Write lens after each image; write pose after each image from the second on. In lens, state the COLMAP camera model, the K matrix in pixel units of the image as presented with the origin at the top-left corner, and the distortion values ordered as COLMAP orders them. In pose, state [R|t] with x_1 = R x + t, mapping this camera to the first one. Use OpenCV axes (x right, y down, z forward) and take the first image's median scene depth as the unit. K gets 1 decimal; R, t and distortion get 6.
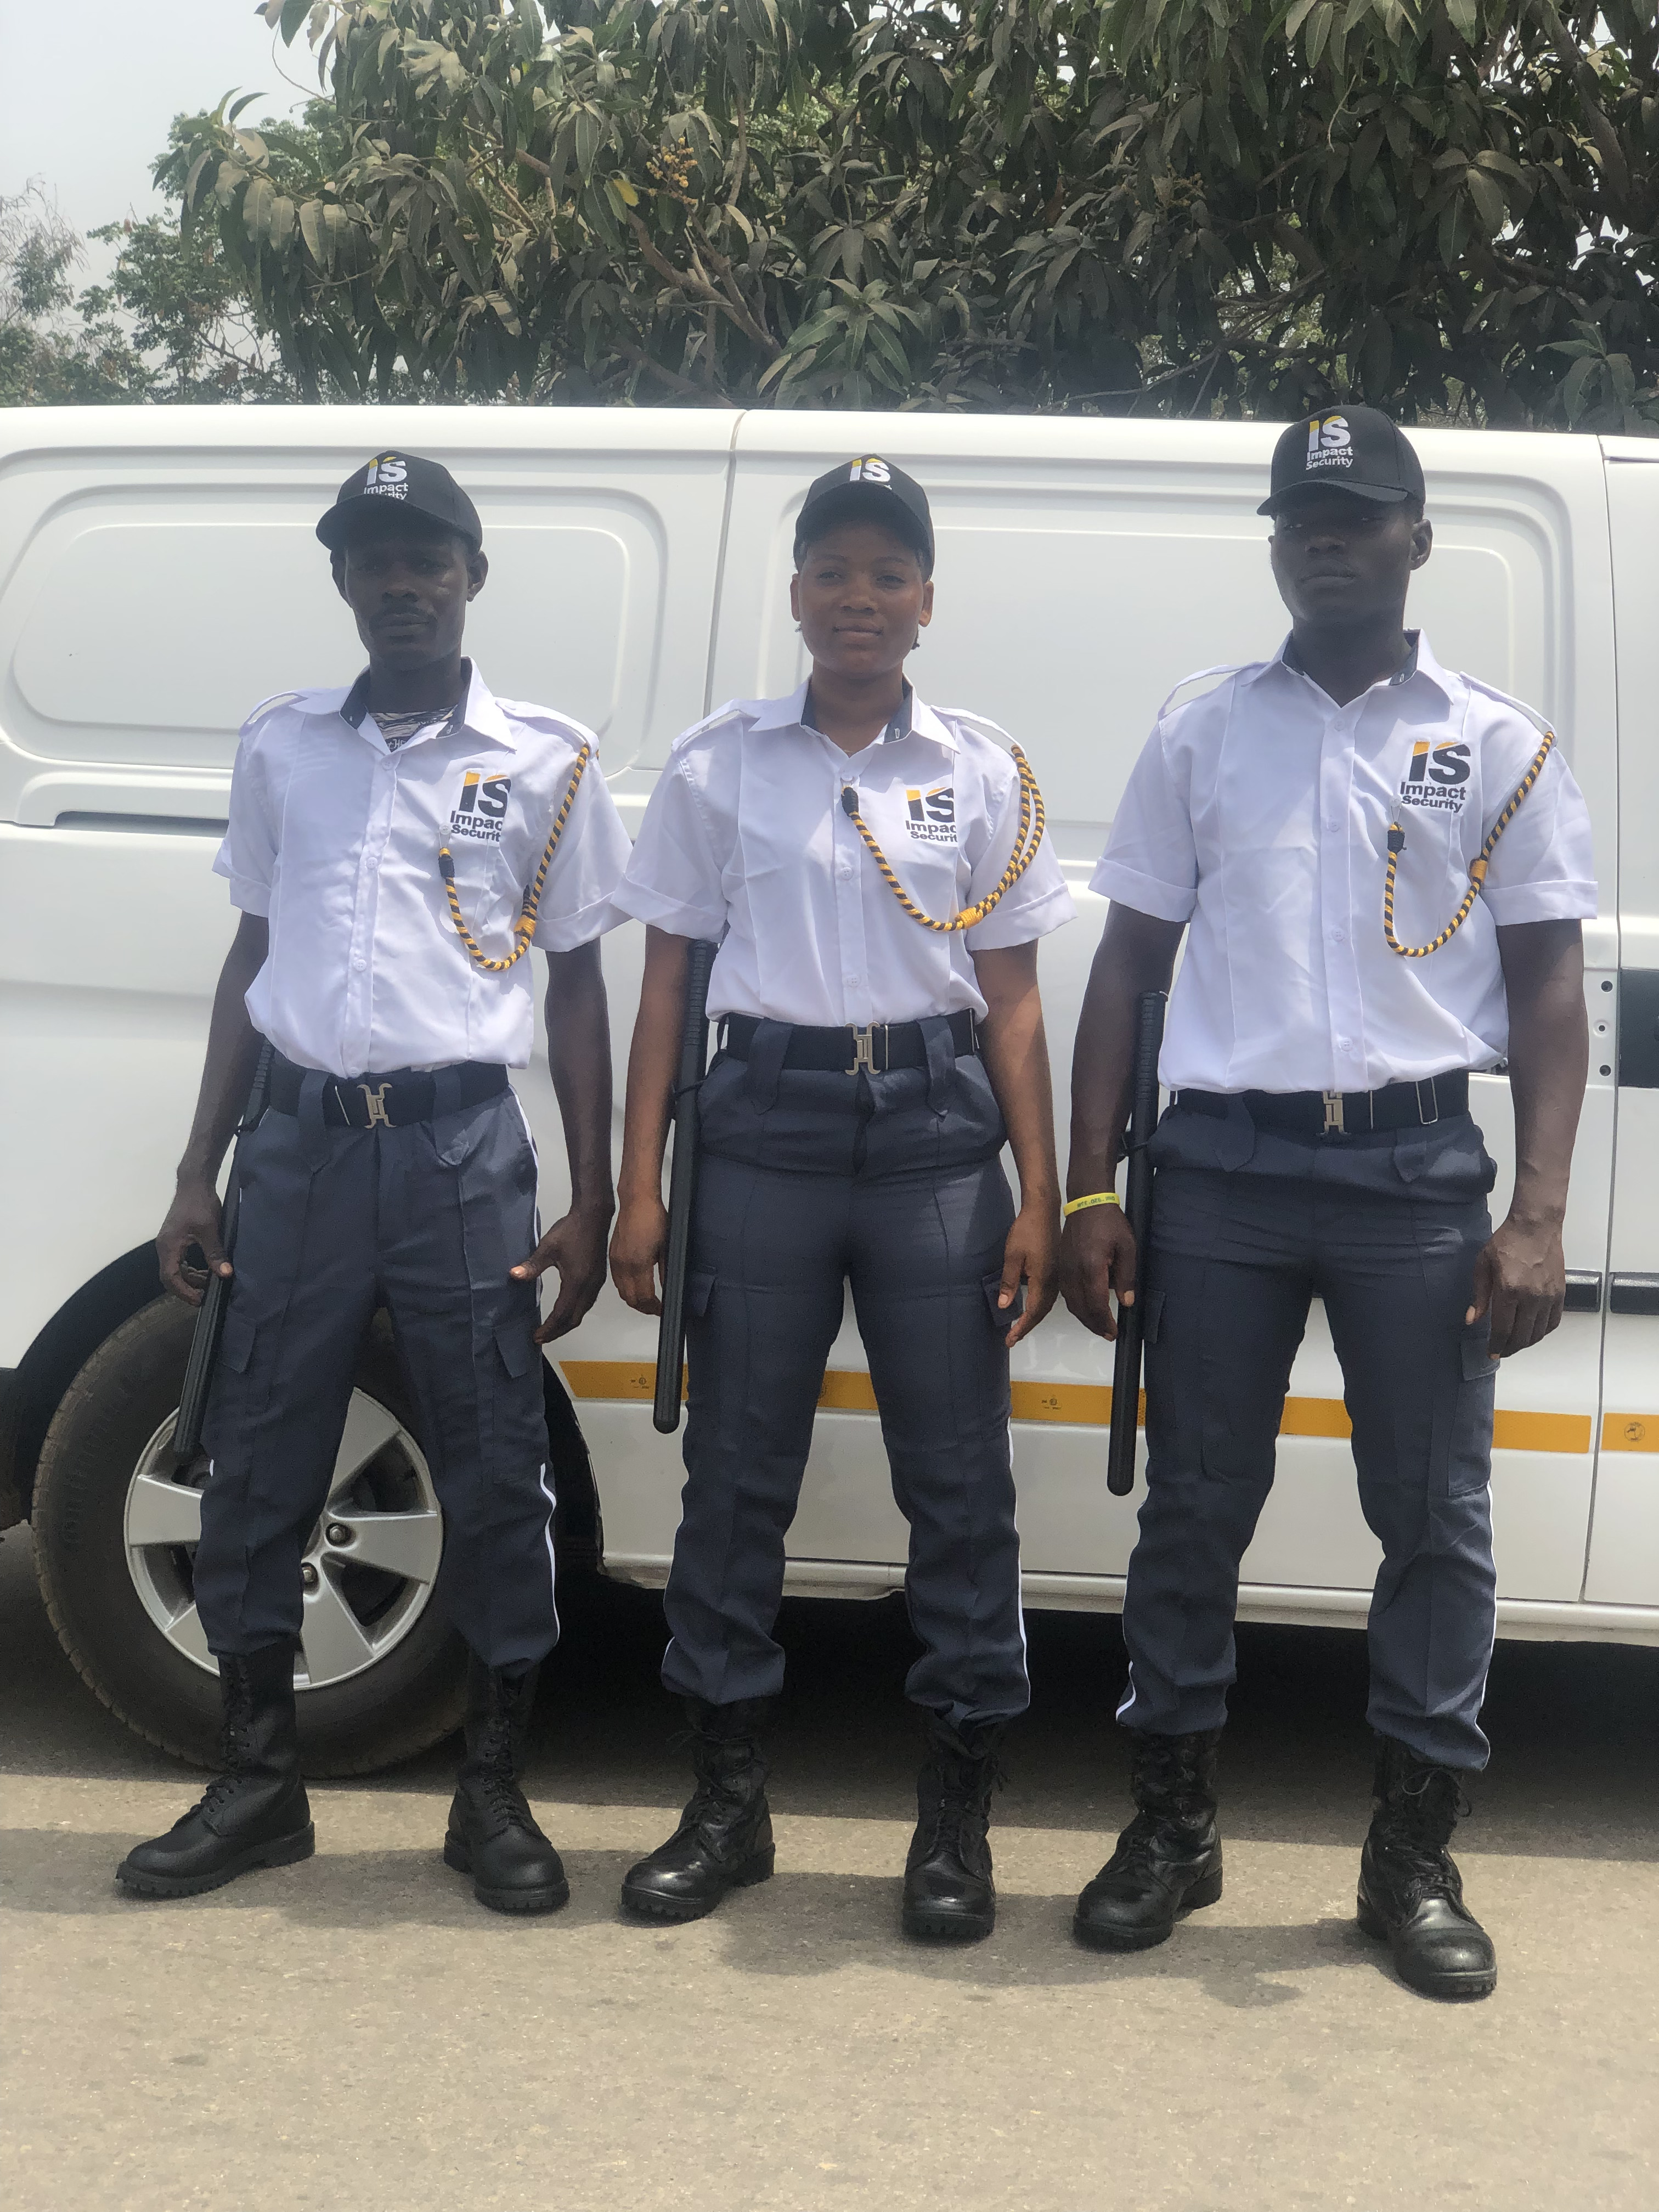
lens RADIAL K [[3297.6, 0, 834.7], [0, 3297.6, 1091.4], [0, 0, 1]] dist [0.191298, -0.860928]
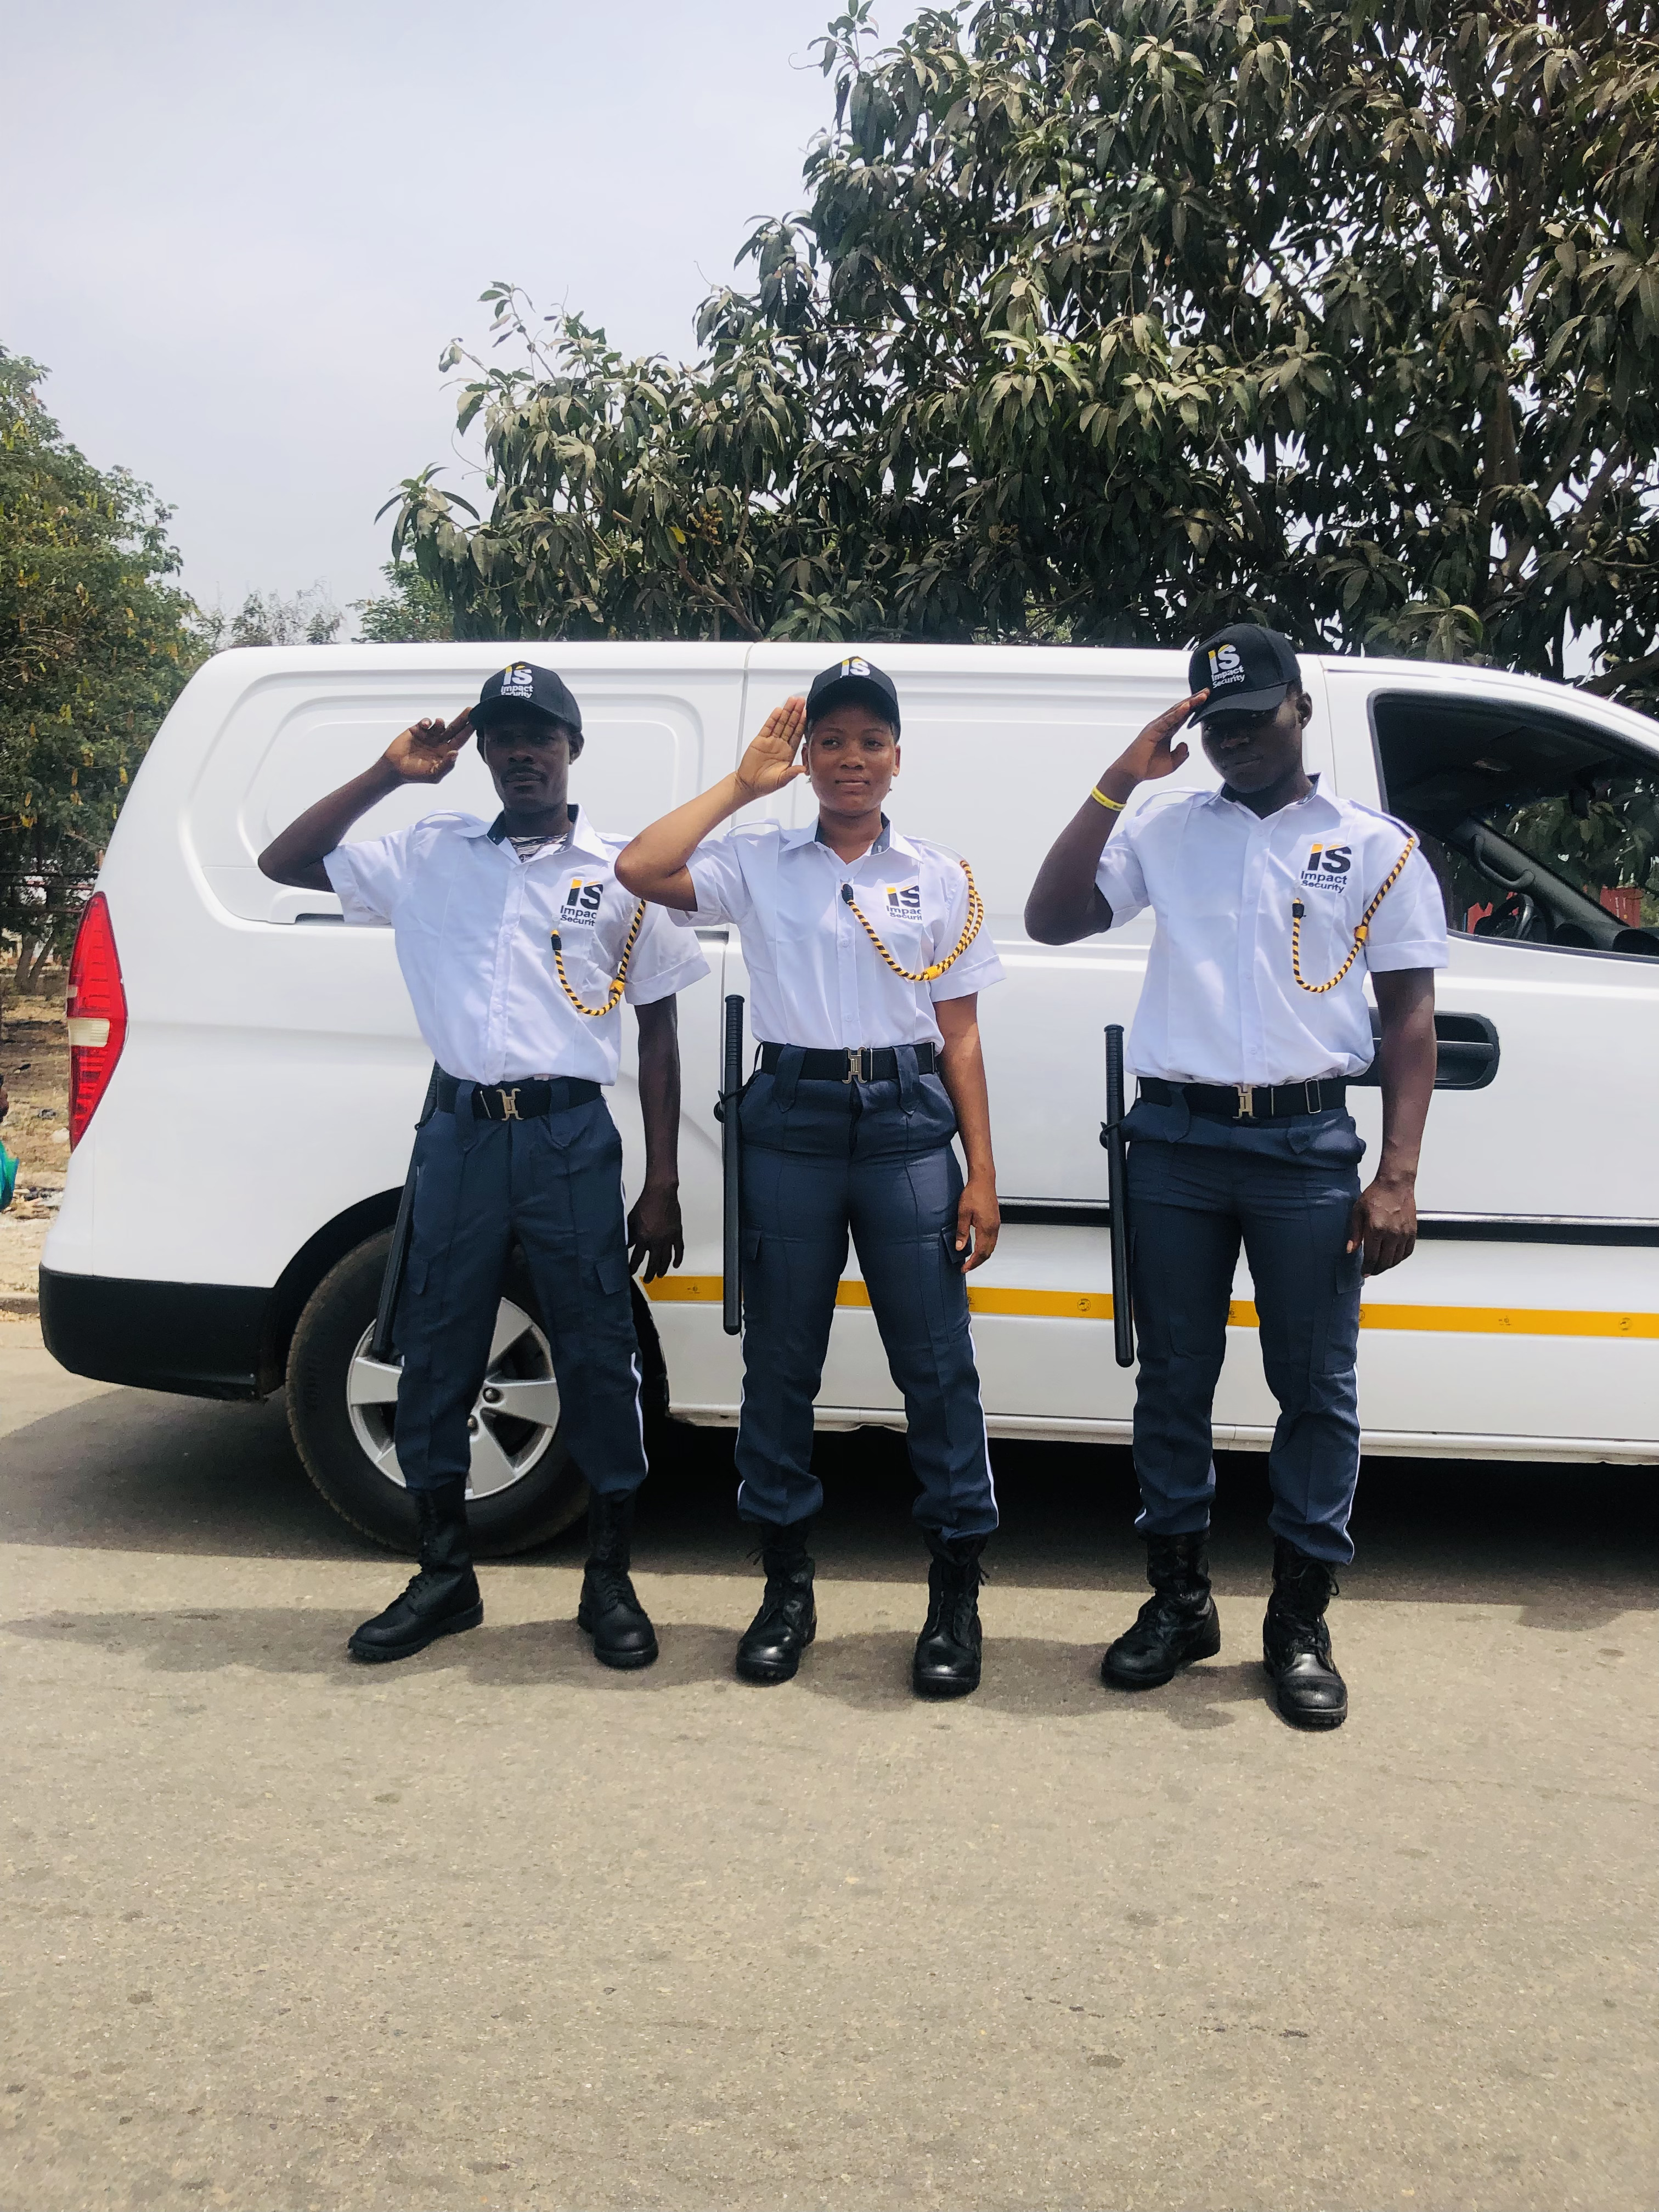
lens RADIAL K [[1794.8, 0, 831.5], [0, 1794.8, 1103.4], [0, 0, 1]] dist [0.000290, 0.015661]
pose [[0.999269, -0.011437, 0.036484, -0.029887], [0.011045, 0.999879, 0.010934, -0.005967], [-0.036605, -0.010523, 0.999274, 0.229662]]
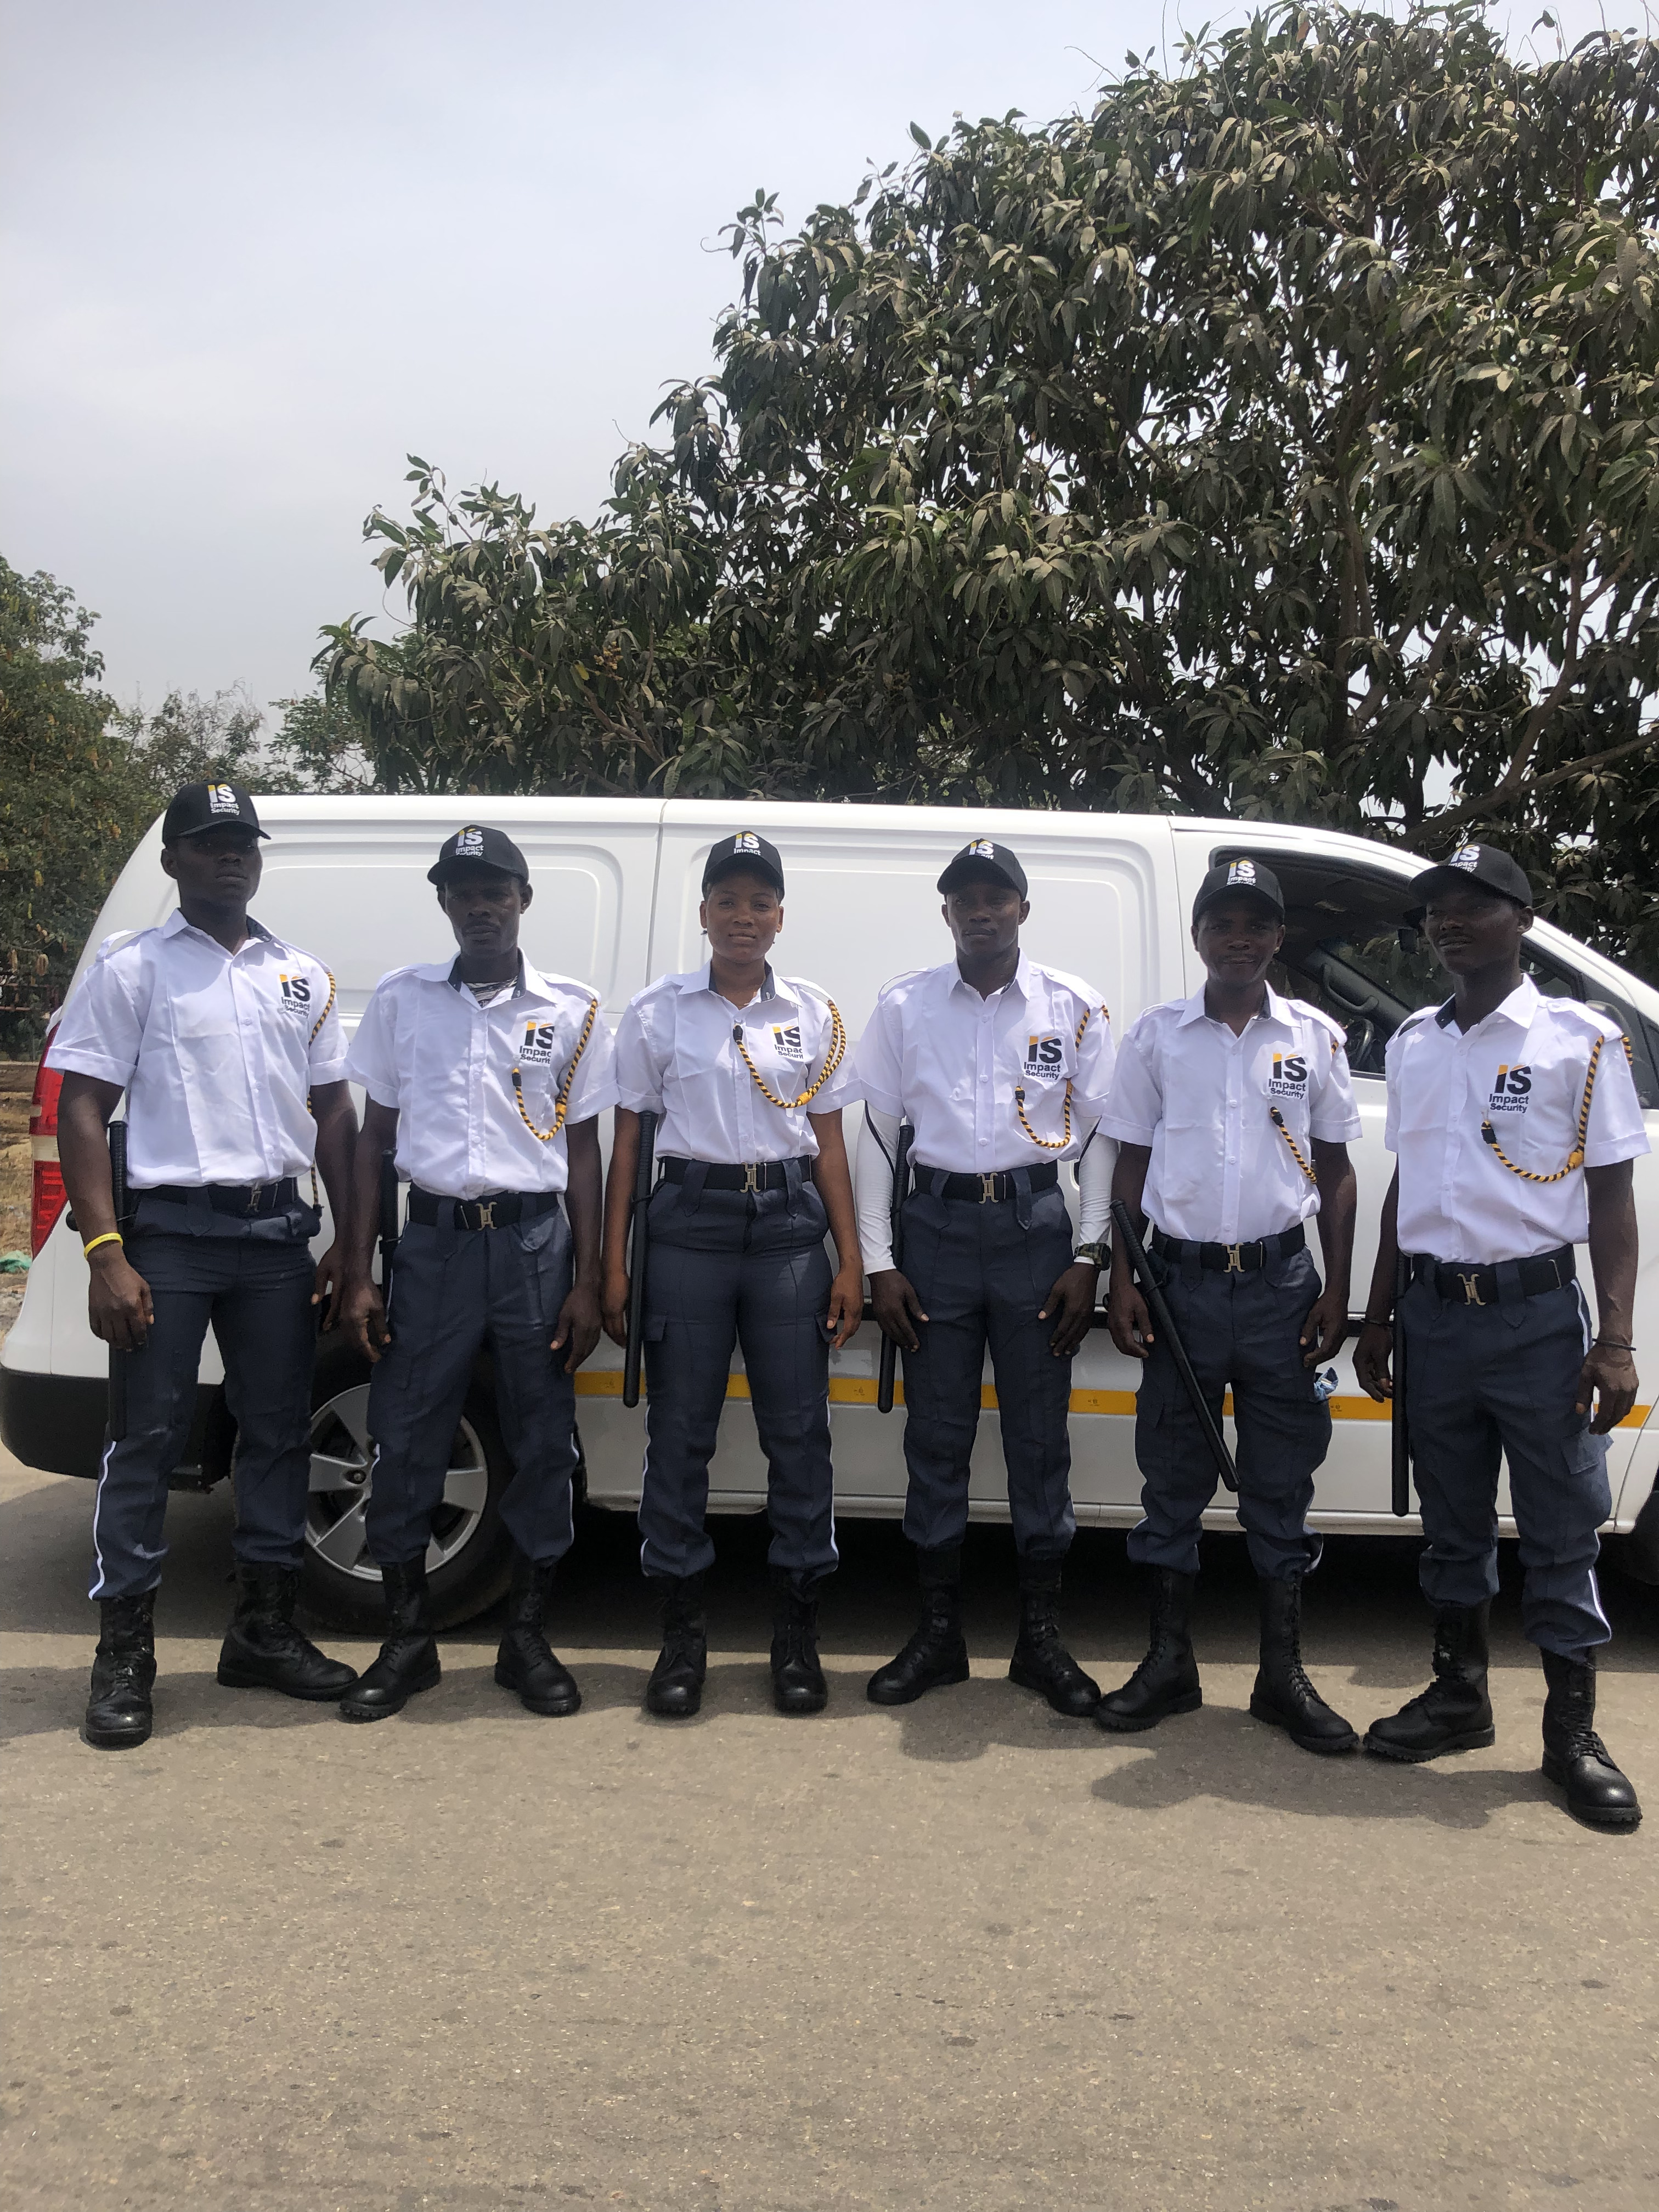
lens RADIAL K [[1805.1, 0, 830.9], [0, 1805.1, 1092.3], [0, 0, 1]] dist [0.015734, -0.000316]
pose [[0.996508, -0.008570, 0.083059, -0.027165], [0.012411, 0.998872, -0.045833, -0.017423], [-0.082572, 0.046704, 0.995490, 0.113304]]
